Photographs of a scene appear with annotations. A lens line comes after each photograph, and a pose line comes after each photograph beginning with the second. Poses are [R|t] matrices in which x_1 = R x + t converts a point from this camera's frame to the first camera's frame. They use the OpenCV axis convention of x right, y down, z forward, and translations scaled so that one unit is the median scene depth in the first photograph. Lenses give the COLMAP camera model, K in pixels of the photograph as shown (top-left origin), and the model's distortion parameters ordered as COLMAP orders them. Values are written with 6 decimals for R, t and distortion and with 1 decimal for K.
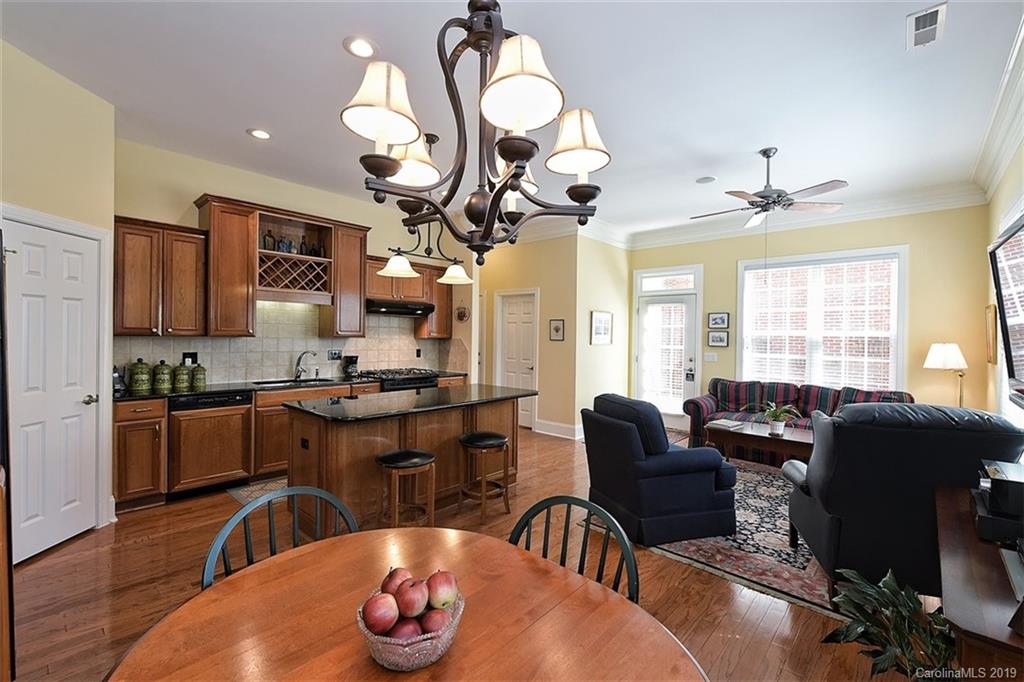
lens RADIAL K [[427.6, 0, 512.3], [0, 427.6, 340.3], [0, 0, 1]] dist [-0.001893, -0.000807]
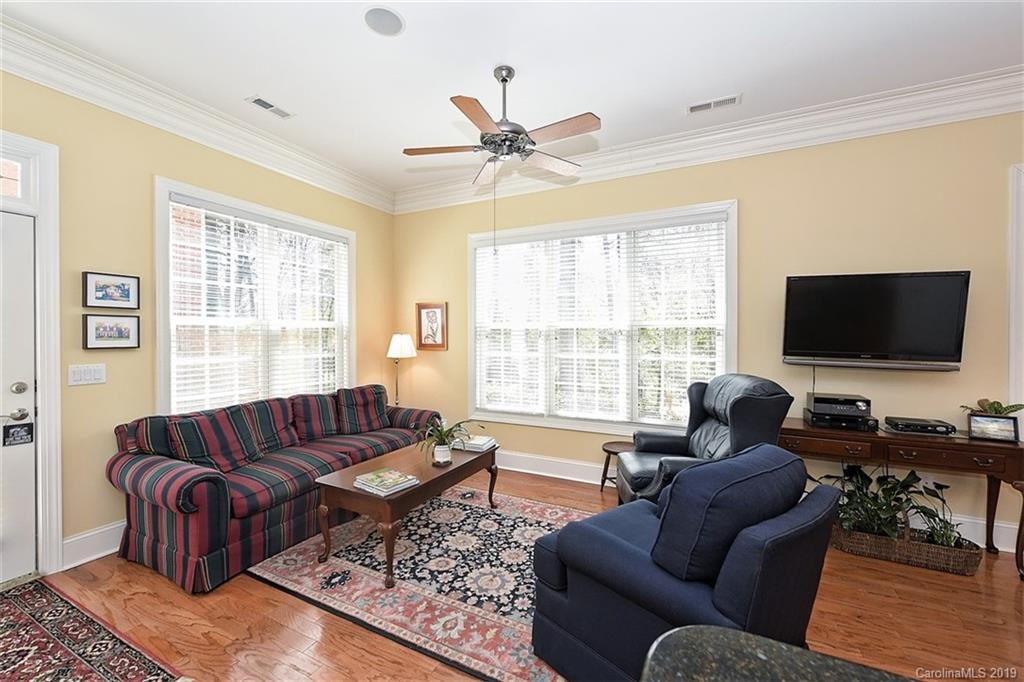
lens RADIAL K [[408.7, 0, 509.0], [0, 408.7, 337.0], [0, 0, 1]] dist [0.004288, -0.001193]
pose [[-0.274837, -0.018997, 0.961303, -0.074747], [0.008064, 0.999724, 0.022062, -0.006369], [-0.961457, 0.013815, -0.274608, 1.081591]]
